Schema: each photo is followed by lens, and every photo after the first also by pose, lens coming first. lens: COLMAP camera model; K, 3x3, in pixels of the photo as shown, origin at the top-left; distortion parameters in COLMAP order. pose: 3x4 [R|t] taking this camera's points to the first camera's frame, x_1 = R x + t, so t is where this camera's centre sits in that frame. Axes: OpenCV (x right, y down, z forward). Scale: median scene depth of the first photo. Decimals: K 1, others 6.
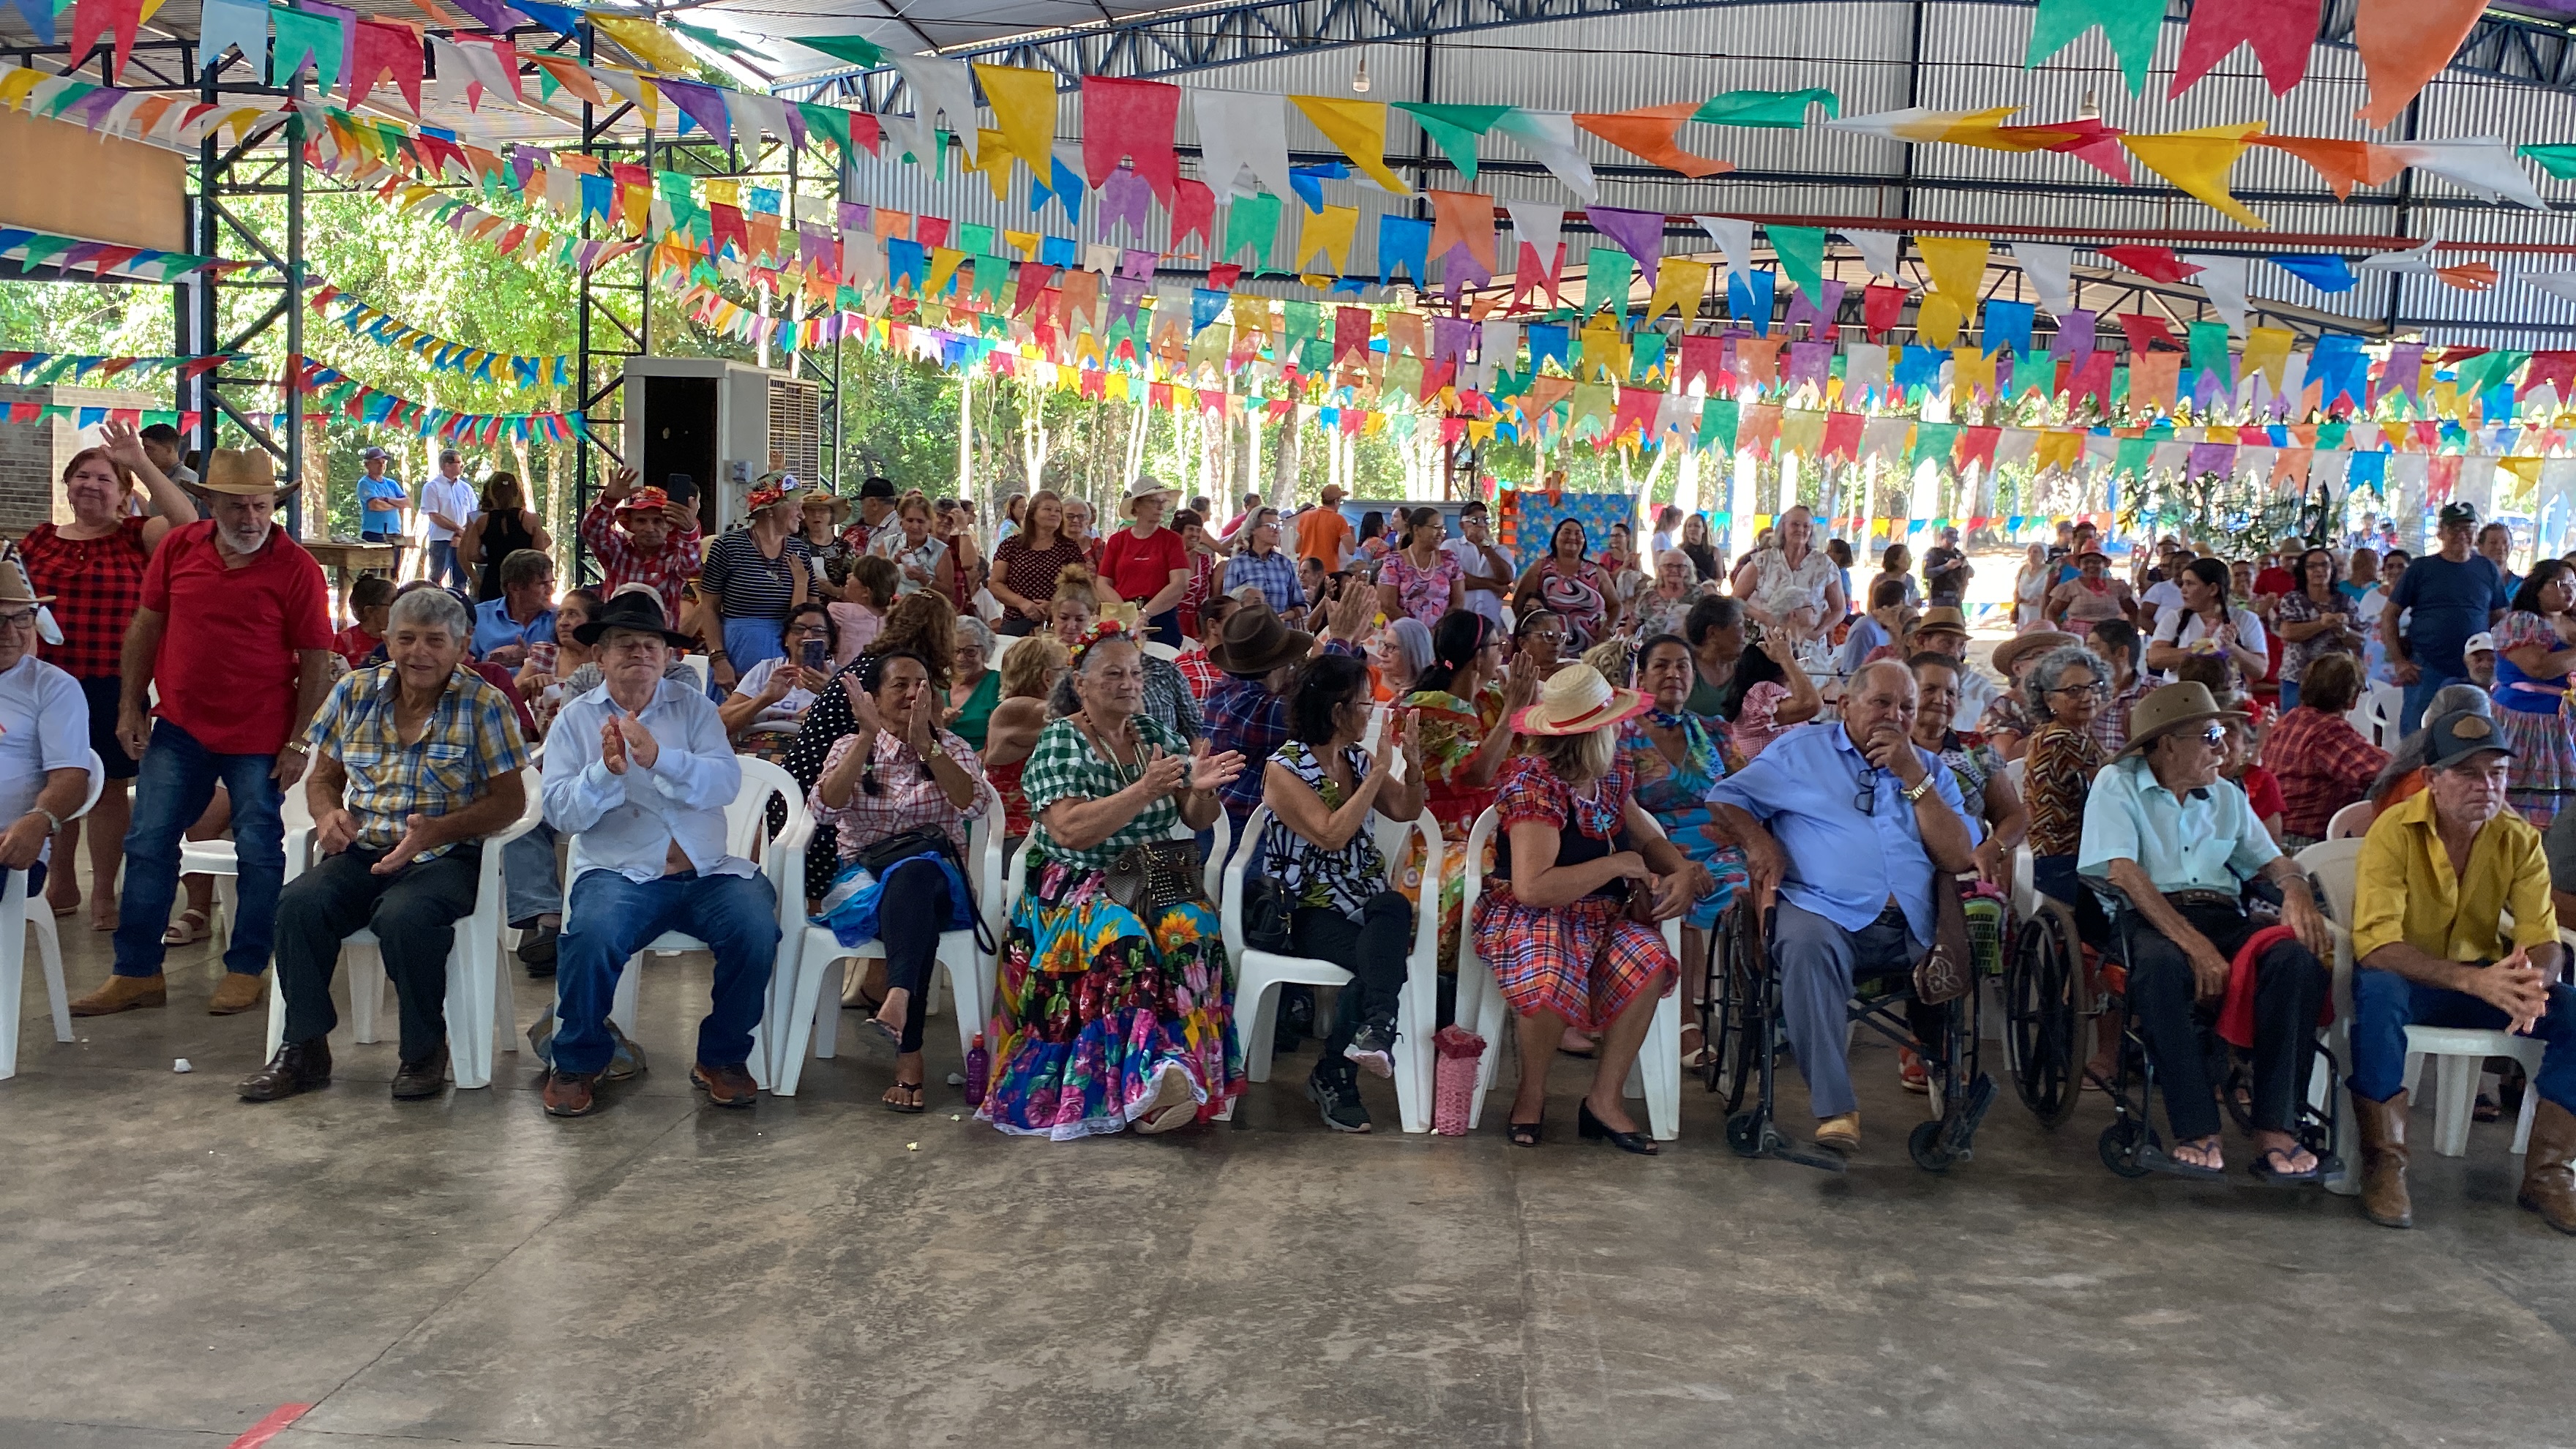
lens RADIAL K [[2312.5, 0, 1423.6], [0, 2312.5, 725.2], [0, 0, 1]] dist [0.002393, -0.000860]
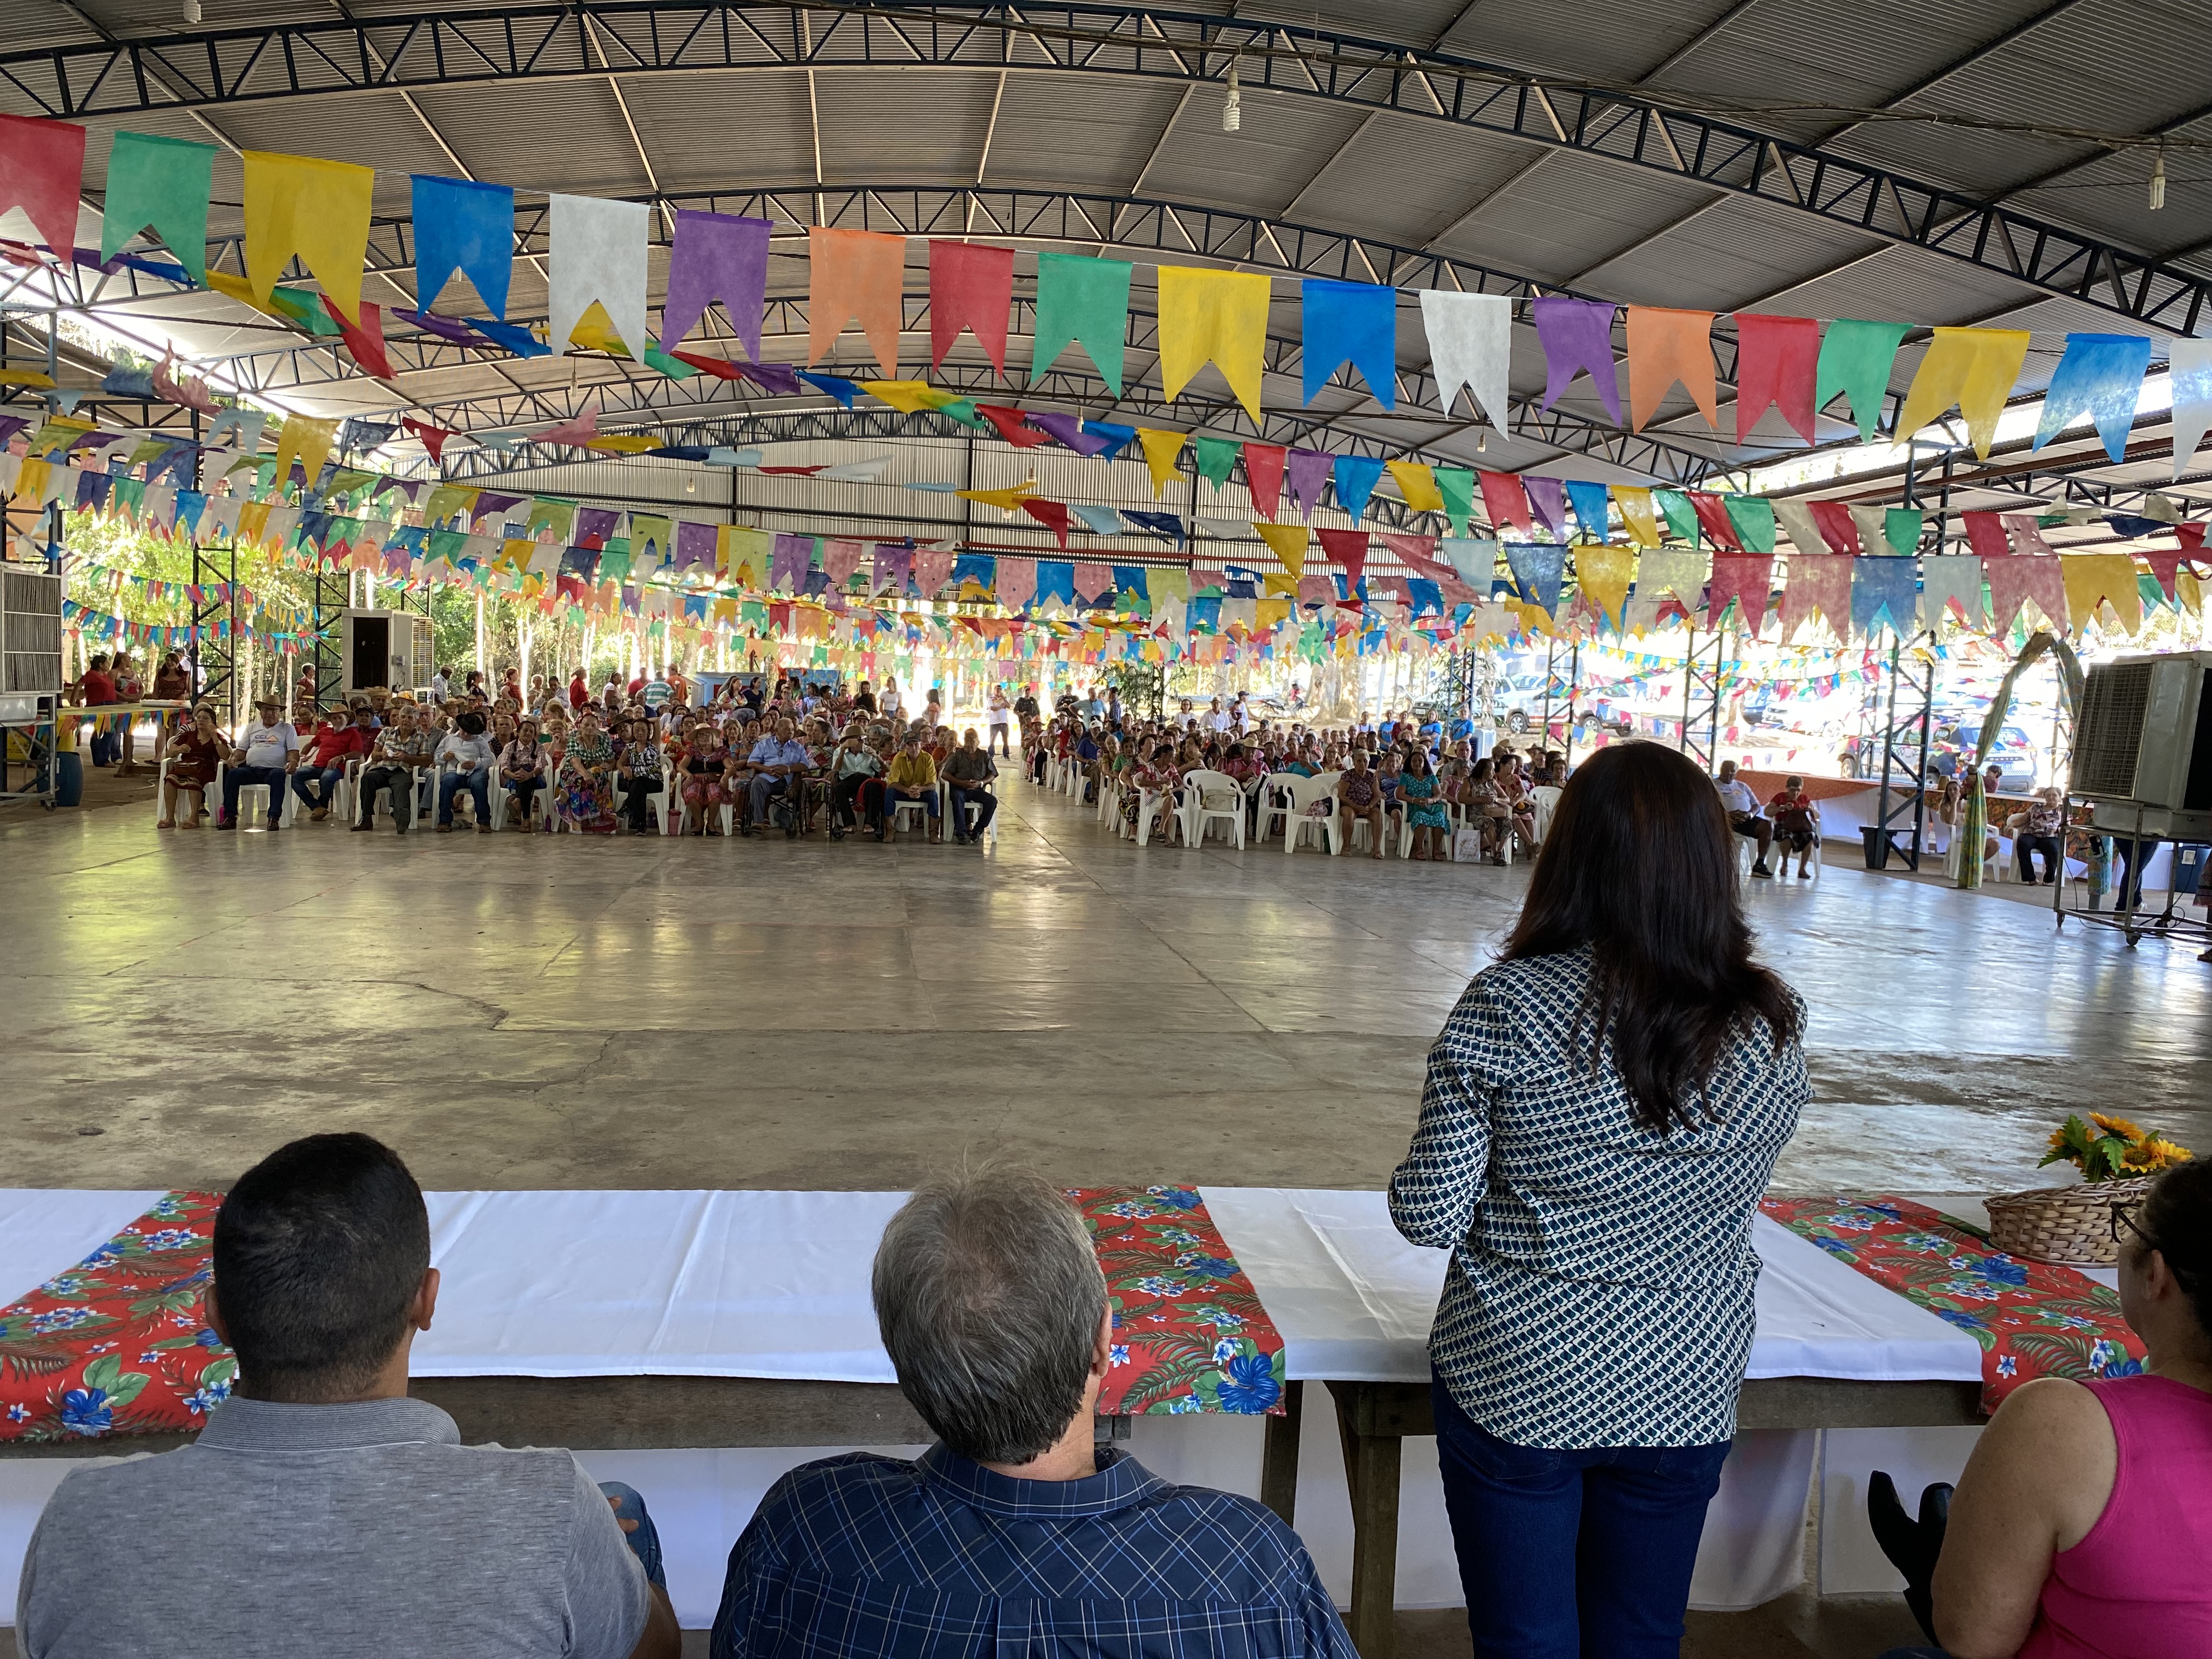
lens RADIAL K [[1677.0, 0, 1106.4], [0, 1677.0, 839.2], [0, 0, 1]] dist [0.103257, -0.160793]
pose [[0.985609, -0.017005, 0.168186, 0.088531], [0.016280, 0.999851, 0.005688, 0.060445], [-0.168257, -0.002868, 0.985739, -0.690964]]
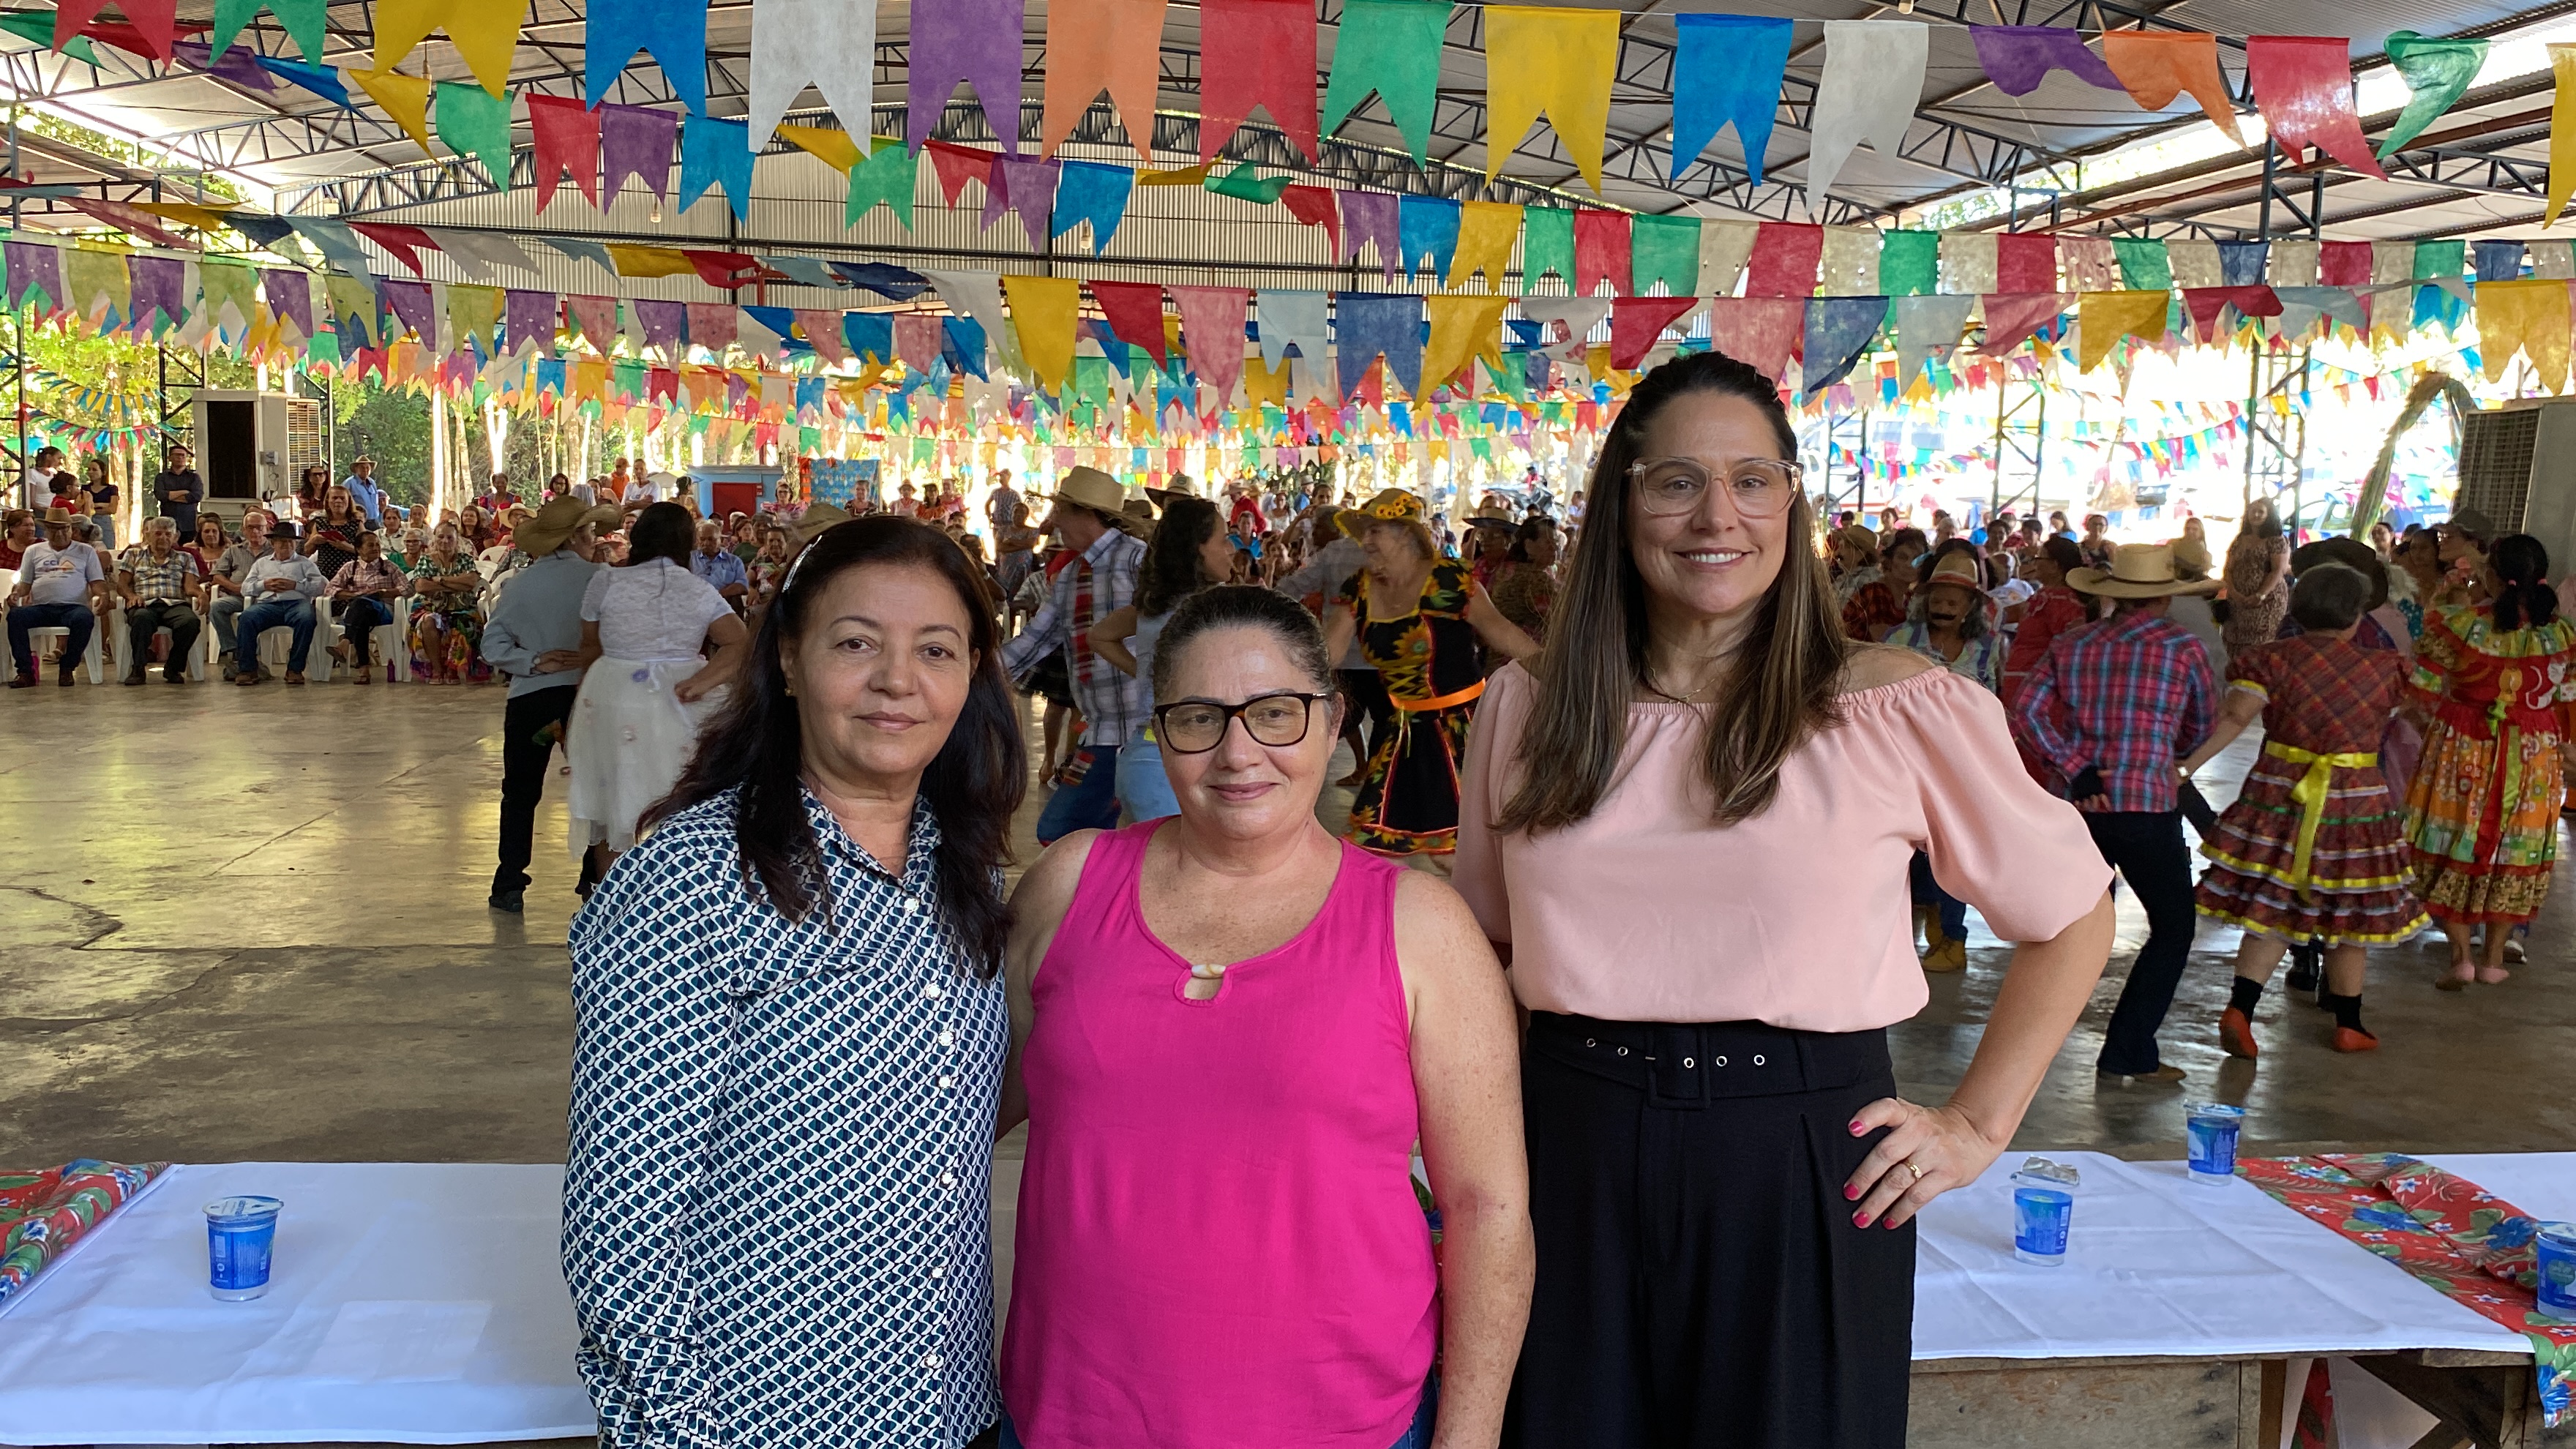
lens RADIAL K [[2258.6, 0, 1288.0], [0, 2258.6, 724.5], [0, 0, 1]] dist [0.072104, -0.123988]
pose [[0.989354, -0.036098, 0.140983, 0.179000], [0.033346, 0.999205, 0.021831, 0.066111], [-0.141659, -0.016897, 0.989771, -0.689347]]
